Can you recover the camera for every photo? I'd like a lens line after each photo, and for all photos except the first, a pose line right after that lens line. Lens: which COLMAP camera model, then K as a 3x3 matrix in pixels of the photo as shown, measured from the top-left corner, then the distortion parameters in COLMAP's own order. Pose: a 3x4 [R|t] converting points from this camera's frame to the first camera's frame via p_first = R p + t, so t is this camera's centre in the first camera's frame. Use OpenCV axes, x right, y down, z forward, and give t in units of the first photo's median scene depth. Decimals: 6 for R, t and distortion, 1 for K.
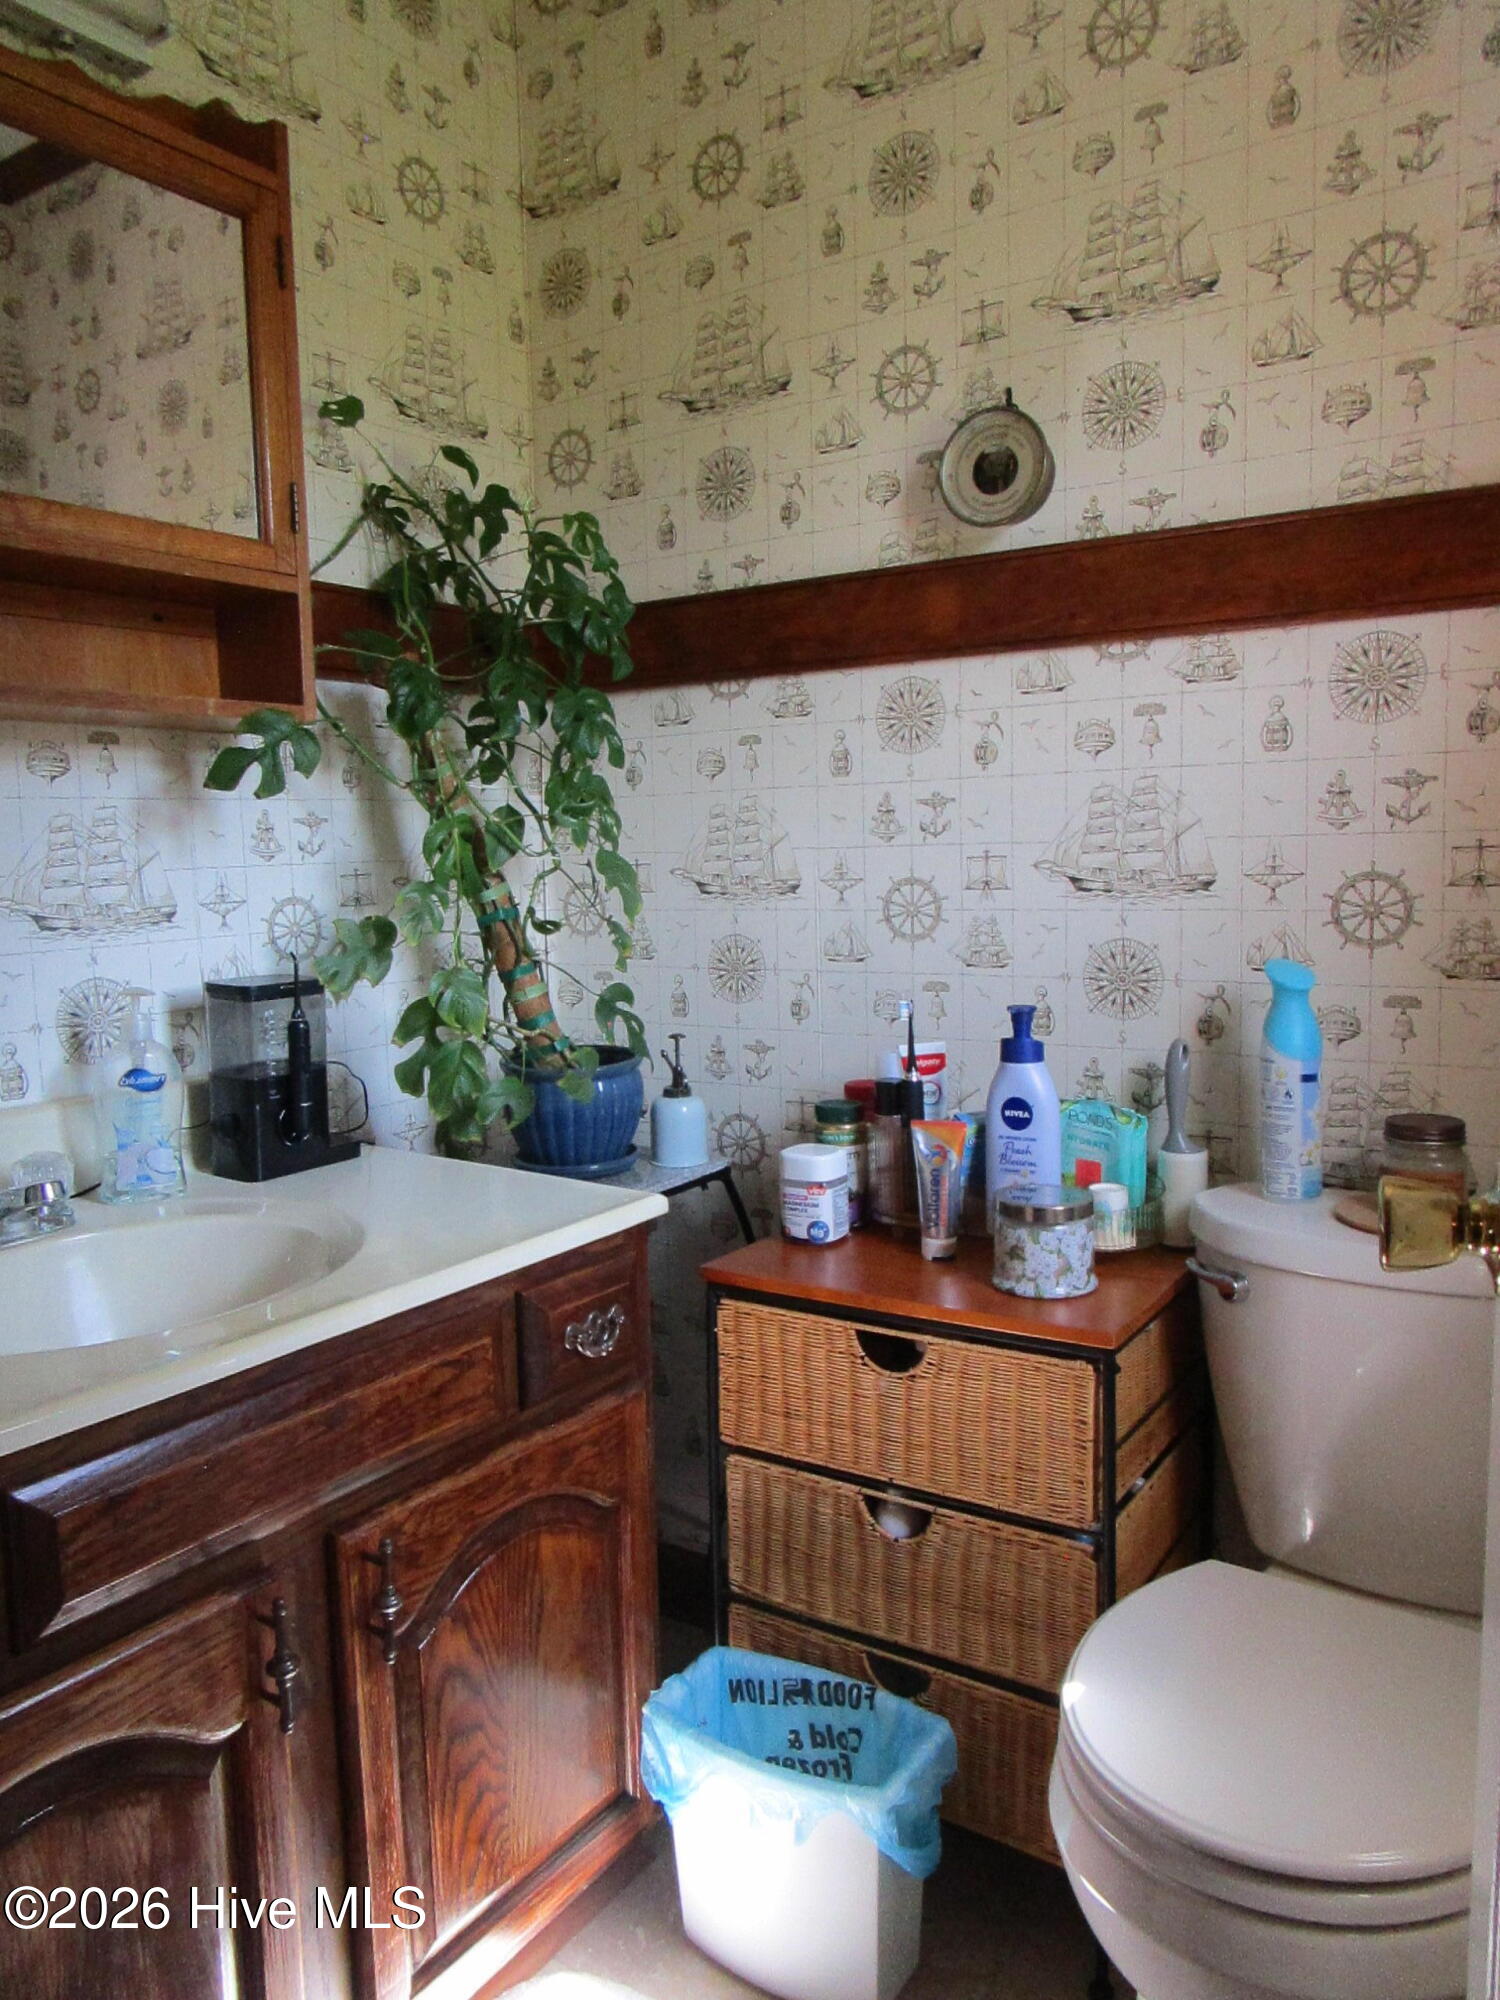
lens RADIAL K [[1416.2, 0, 749.4], [0, 1416.2, 1024.5], [0, 0, 1]] dist [-0.044036, 0.024141]
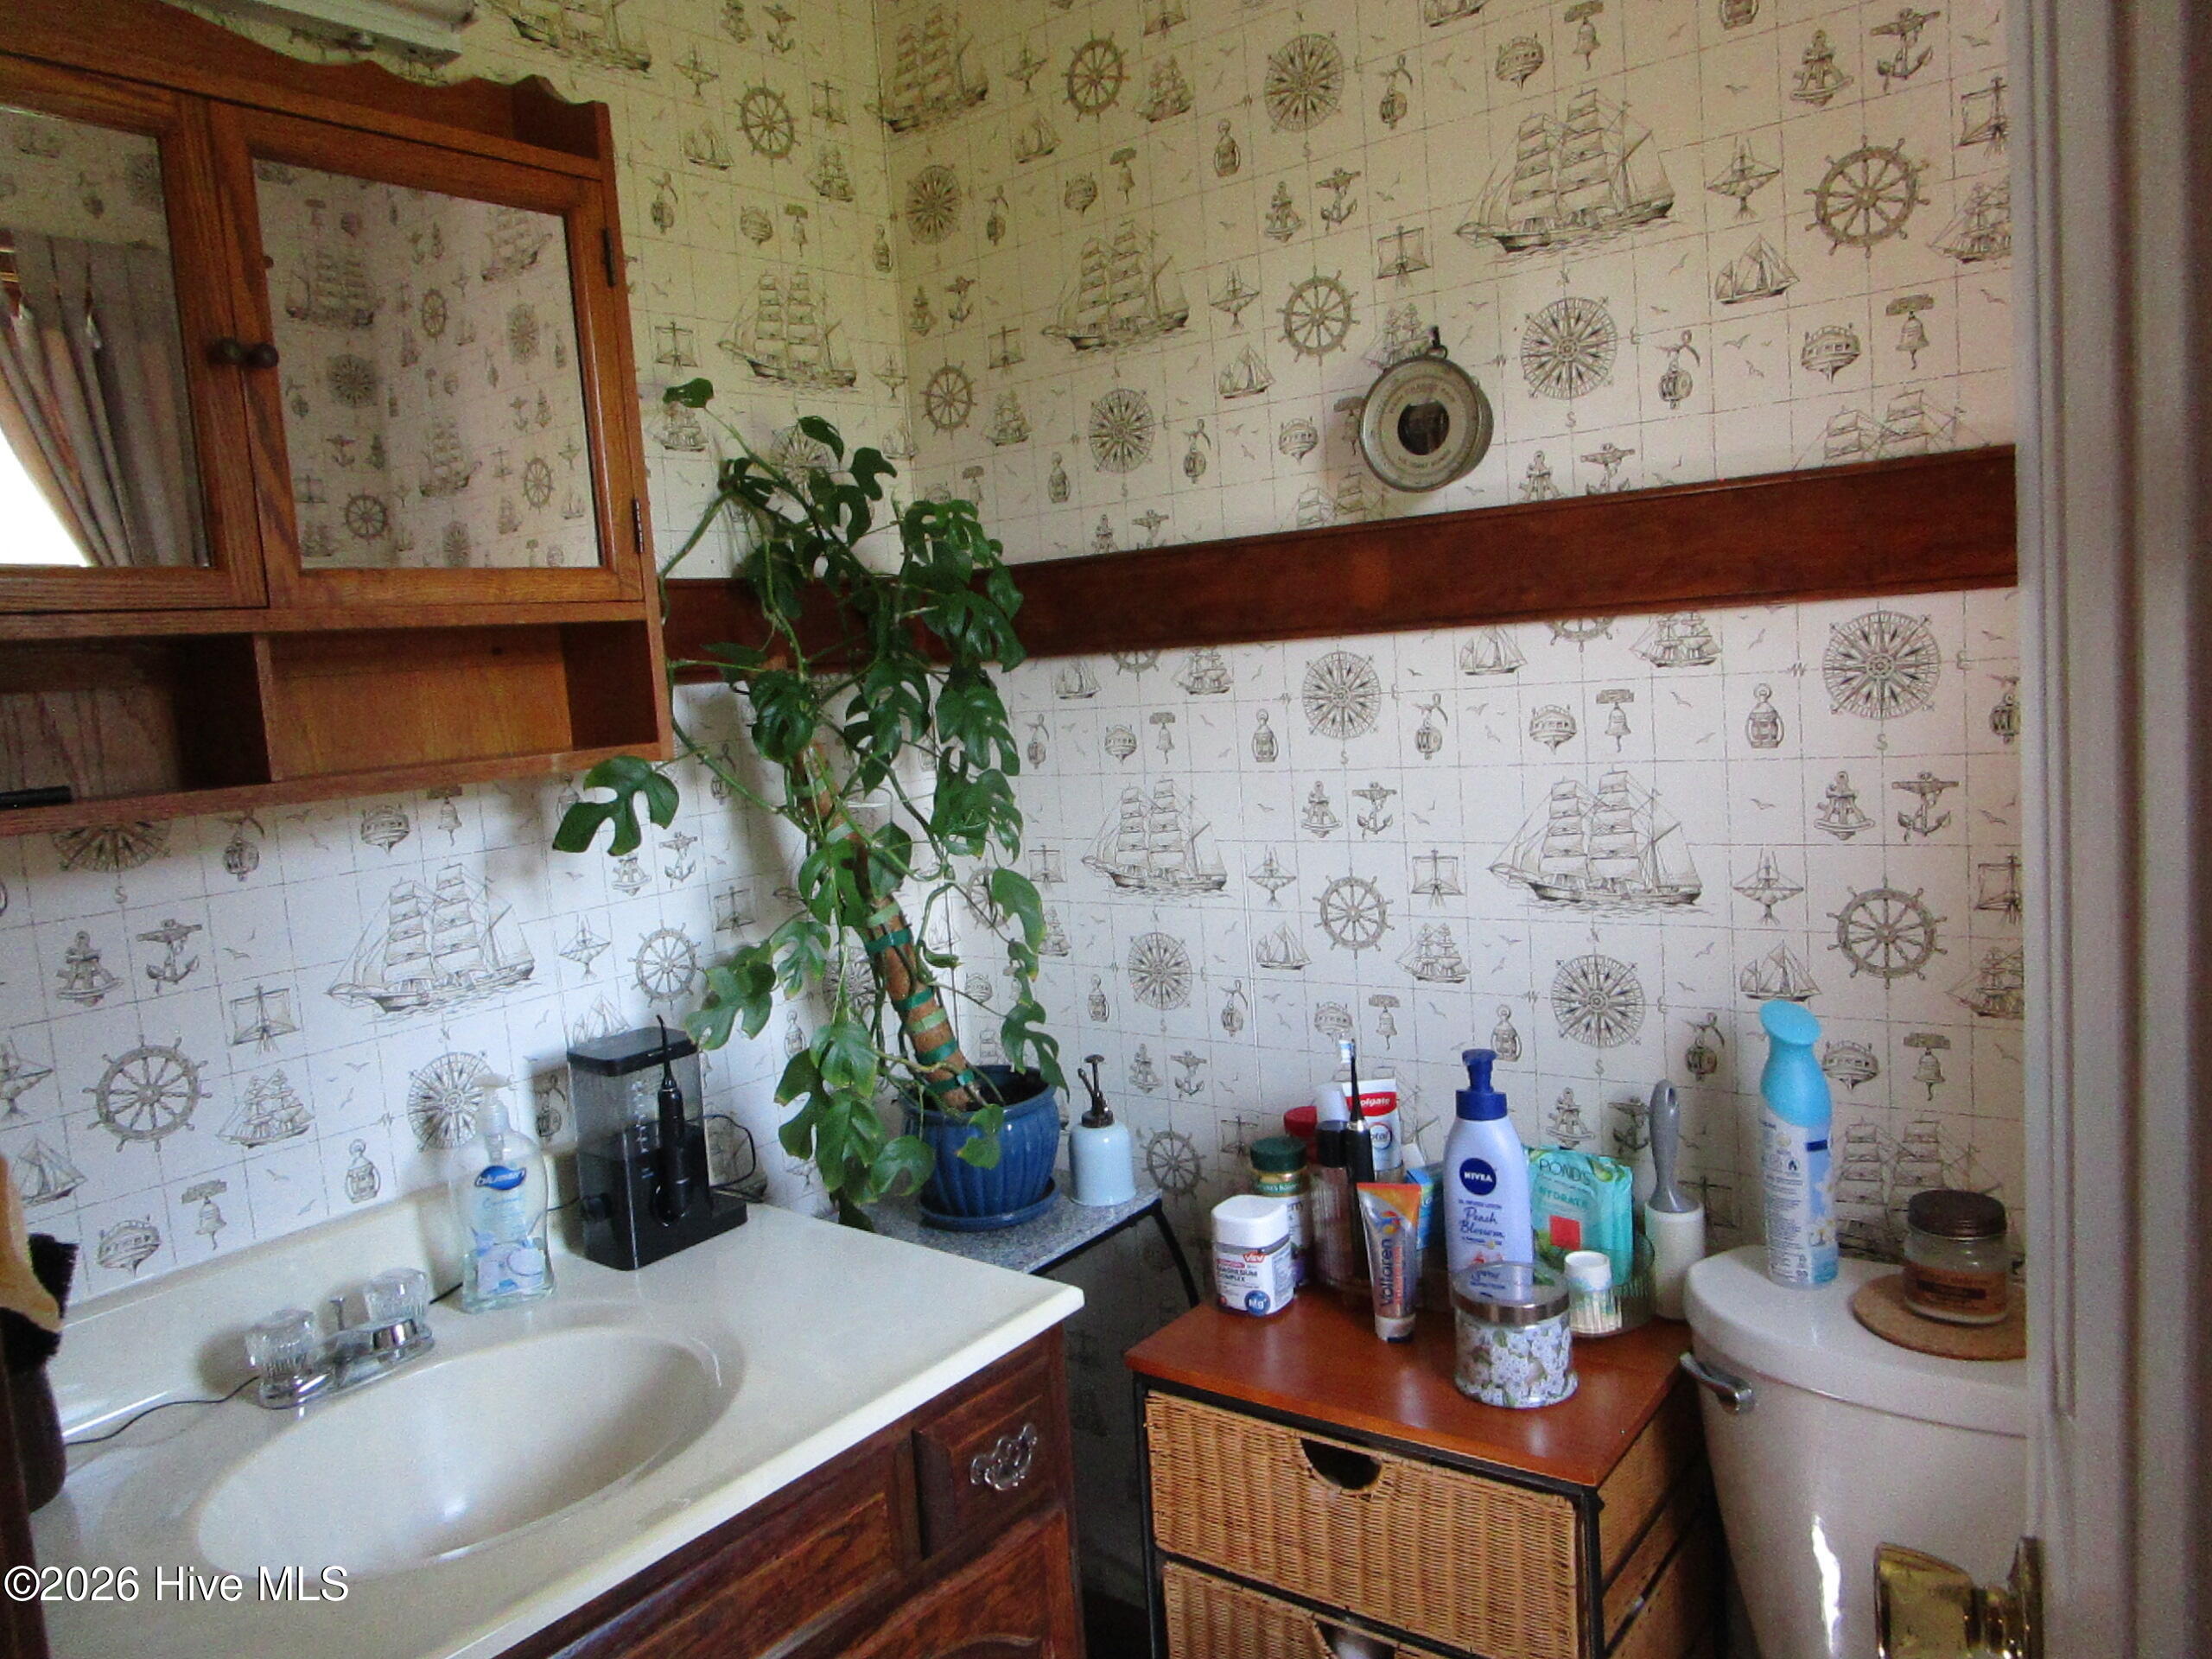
lens RADIAL K [[1572.4, 0, 1106.0], [0, 1572.4, 829.5], [0, 0, 1]] dist [-0.036995, 0.015641]
pose [[0.996551, -0.044728, -0.069900, 0.035416], [0.044676, 0.998999, -0.002315, -0.149826], [0.069933, -0.000816, 0.997551, 0.017703]]
